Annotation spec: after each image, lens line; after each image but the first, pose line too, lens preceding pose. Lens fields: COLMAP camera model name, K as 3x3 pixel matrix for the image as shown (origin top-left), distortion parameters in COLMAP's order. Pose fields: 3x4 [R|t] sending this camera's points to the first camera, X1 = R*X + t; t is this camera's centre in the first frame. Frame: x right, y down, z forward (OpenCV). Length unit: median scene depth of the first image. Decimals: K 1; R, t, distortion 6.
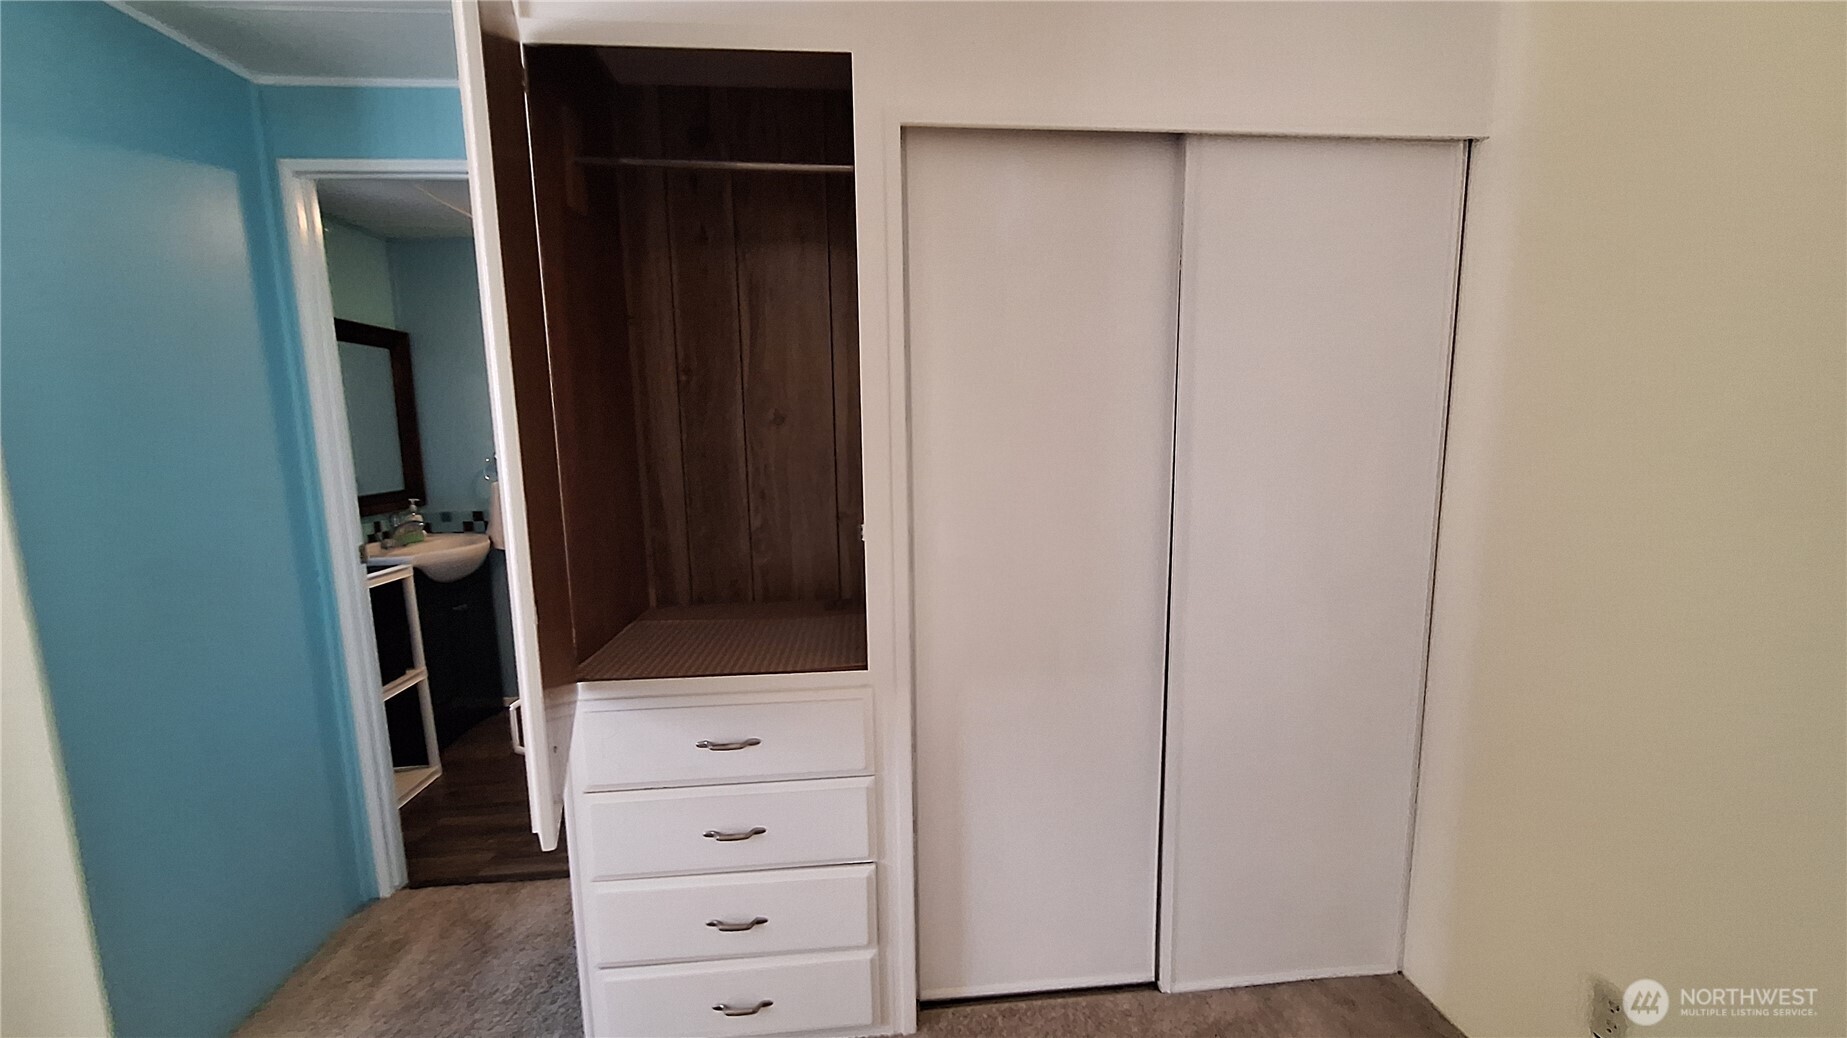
lens RADIAL K [[729.0, 0, 929.8], [0, 729.0, 525.8], [0, 0, 1]] dist [-0.000742, 0.002651]
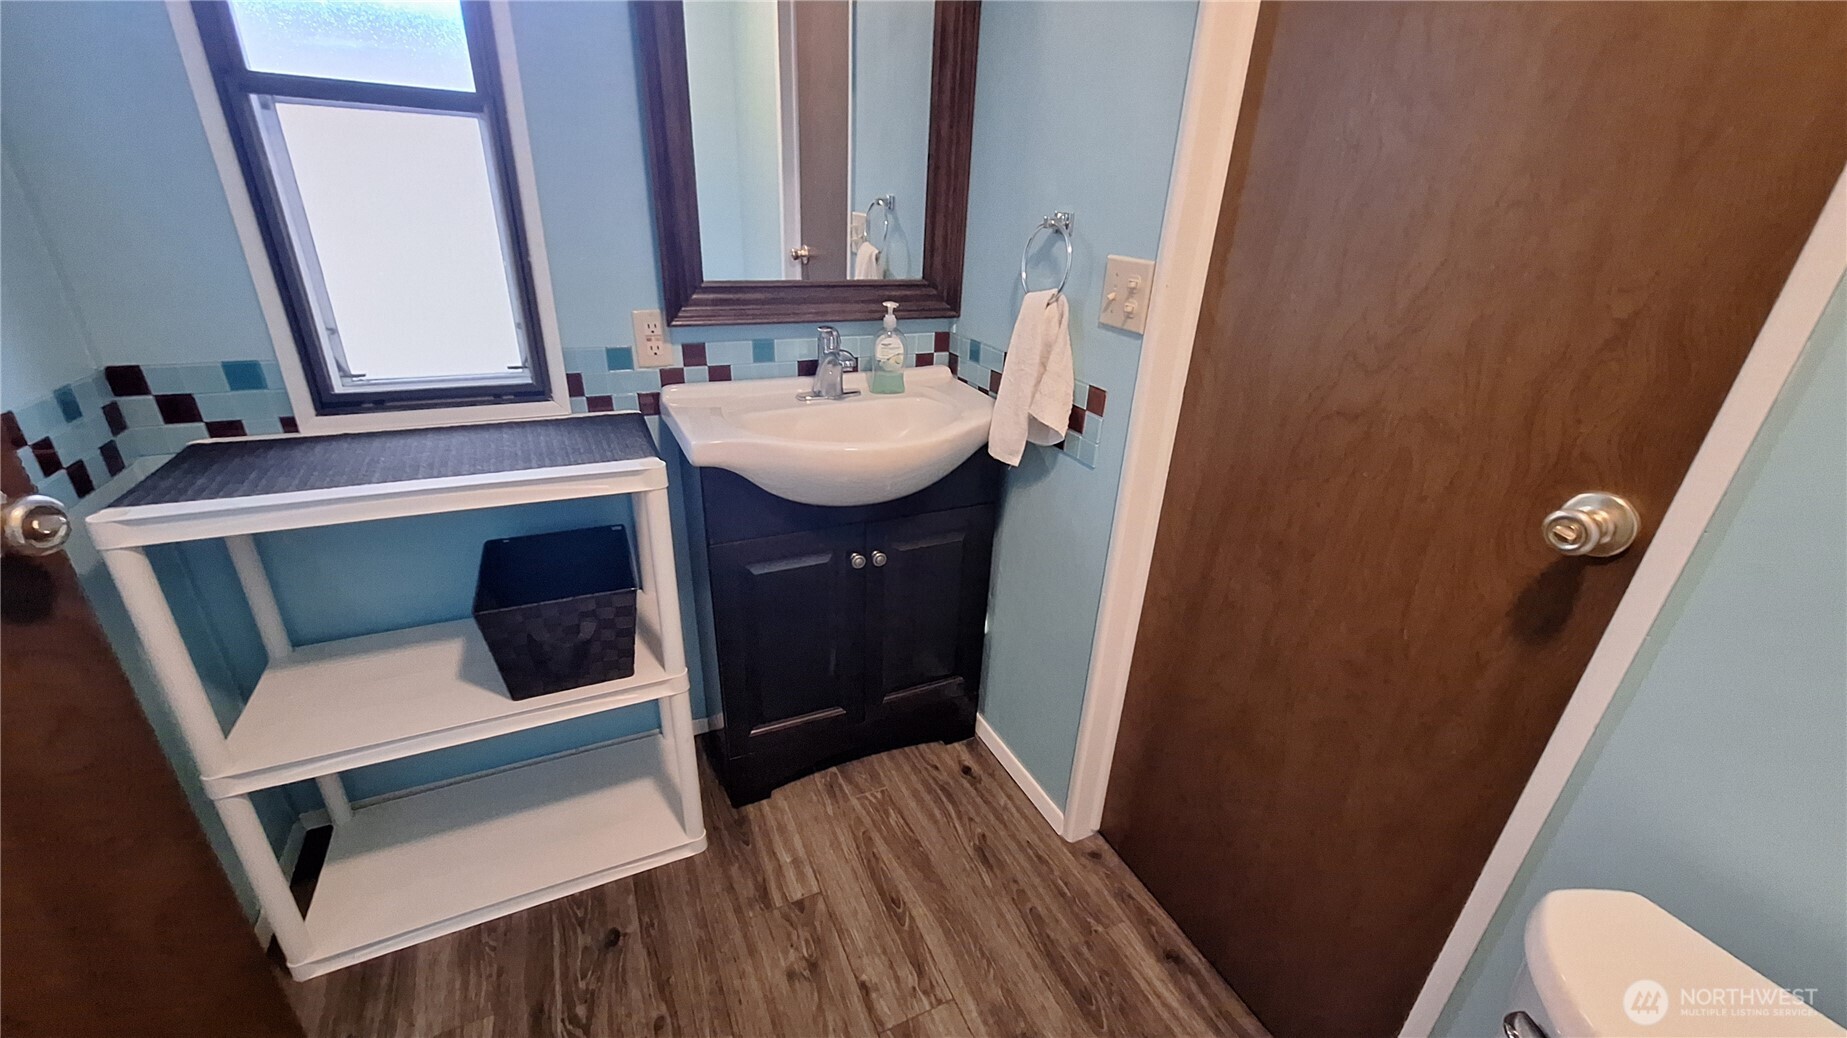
lens RADIAL K [[729.0, 0, 929.8], [0, 729.0, 525.8], [0, 0, 1]] dist [-0.000742, 0.002651]
pose [[0.357882, 0.414054, -0.836947, -0.279086], [-0.185067, 0.909984, 0.371052, -0.095112], [0.915244, 0.022099, 0.402294, 0.944632]]
